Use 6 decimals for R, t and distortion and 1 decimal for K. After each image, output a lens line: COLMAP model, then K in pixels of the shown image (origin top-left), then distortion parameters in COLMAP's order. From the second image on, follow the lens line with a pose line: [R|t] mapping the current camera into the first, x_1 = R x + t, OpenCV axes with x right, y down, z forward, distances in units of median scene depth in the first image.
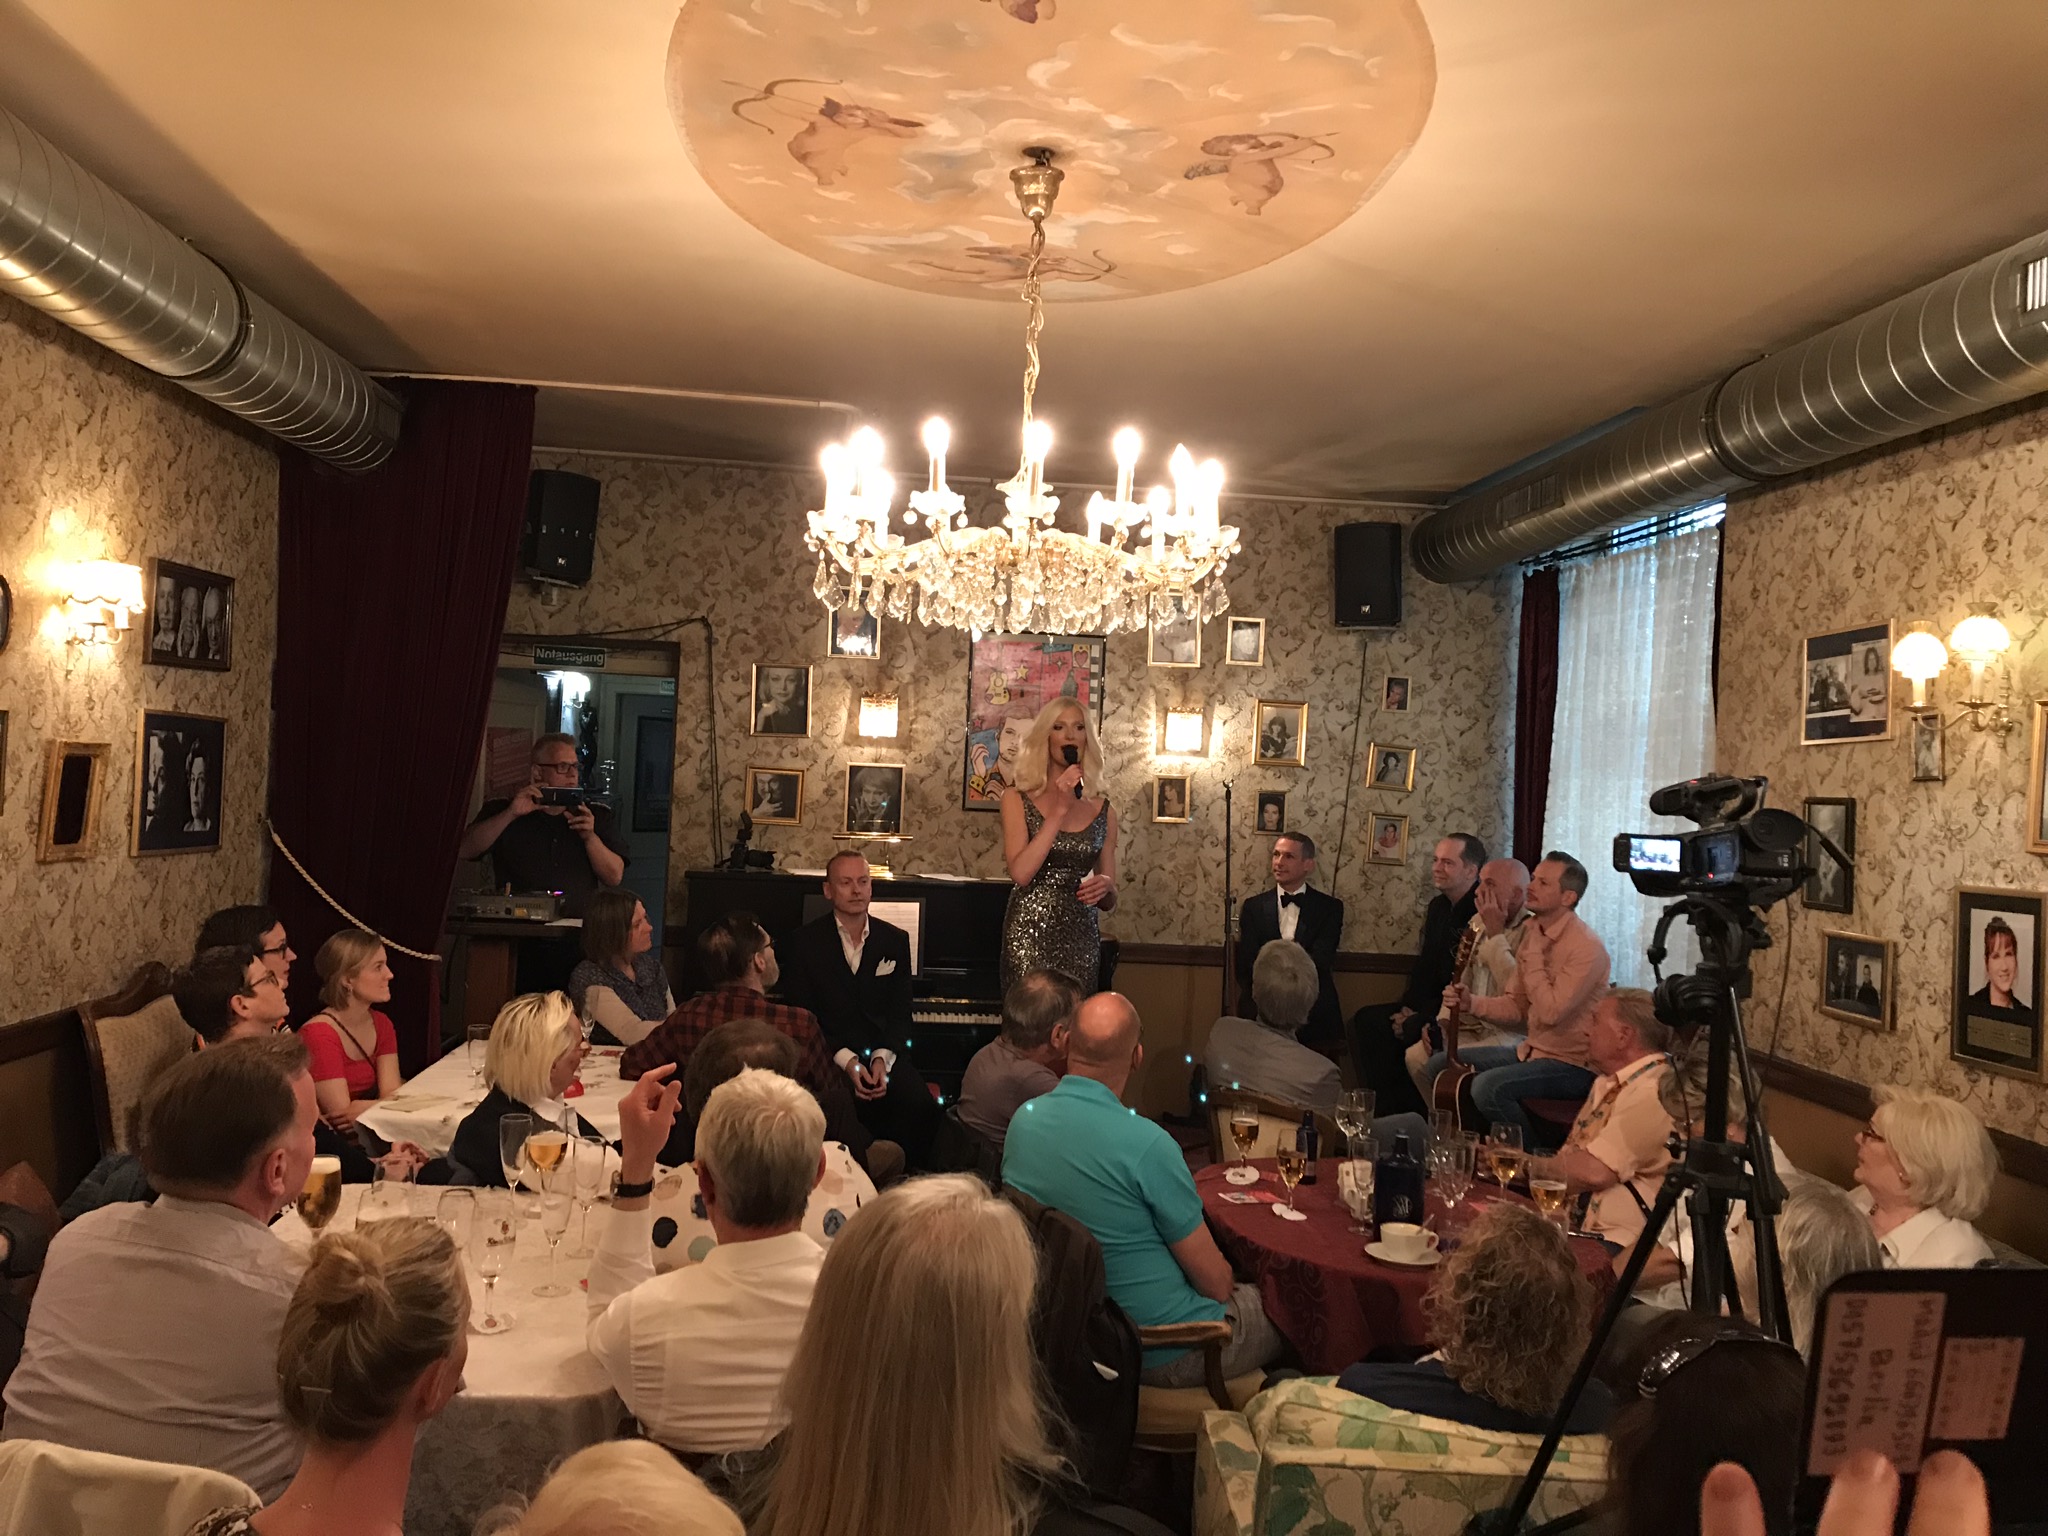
lens RADIAL K [[1701.6, 0, 1019.9], [0, 1701.6, 758.6], [0, 0, 1]] dist [-0.008072, 0.027451]
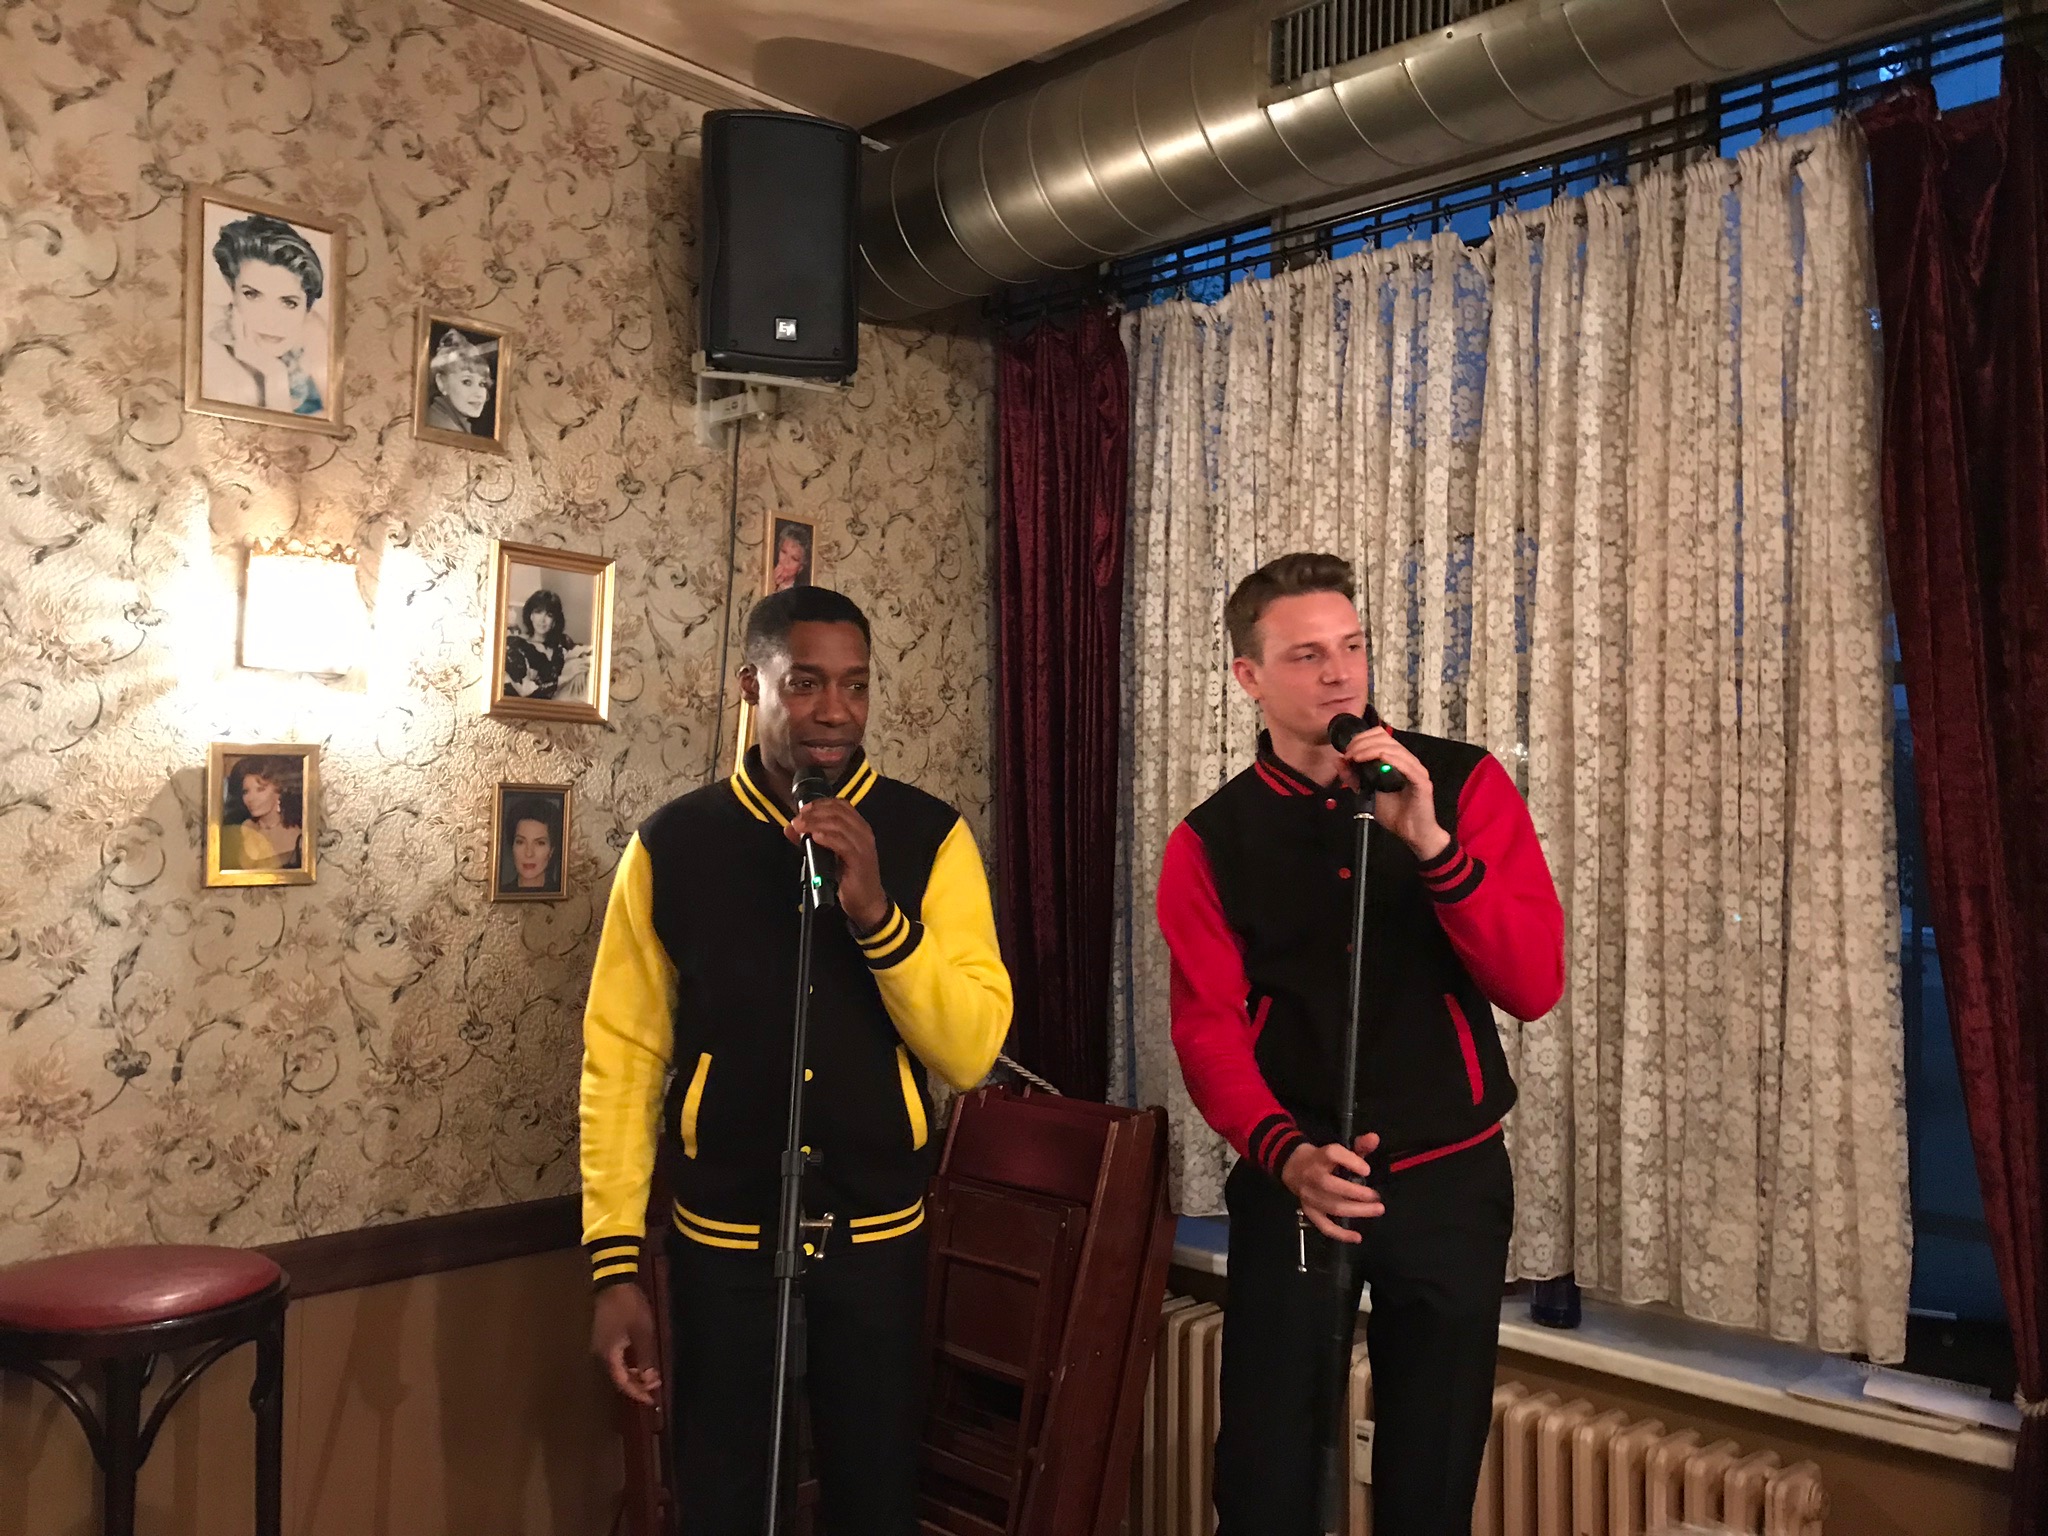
lens RADIAL K [[1701.6, 0, 1019.9], [0, 1701.6, 758.6], [0, 0, 1]] dist [-0.008072, 0.027451]
pose [[0.759267, -0.004923, 0.650761, -0.016000], [0.010923, 0.999927, -0.005180, 0.016052], [-0.650688, 0.011041, 0.759265, 0.640492]]
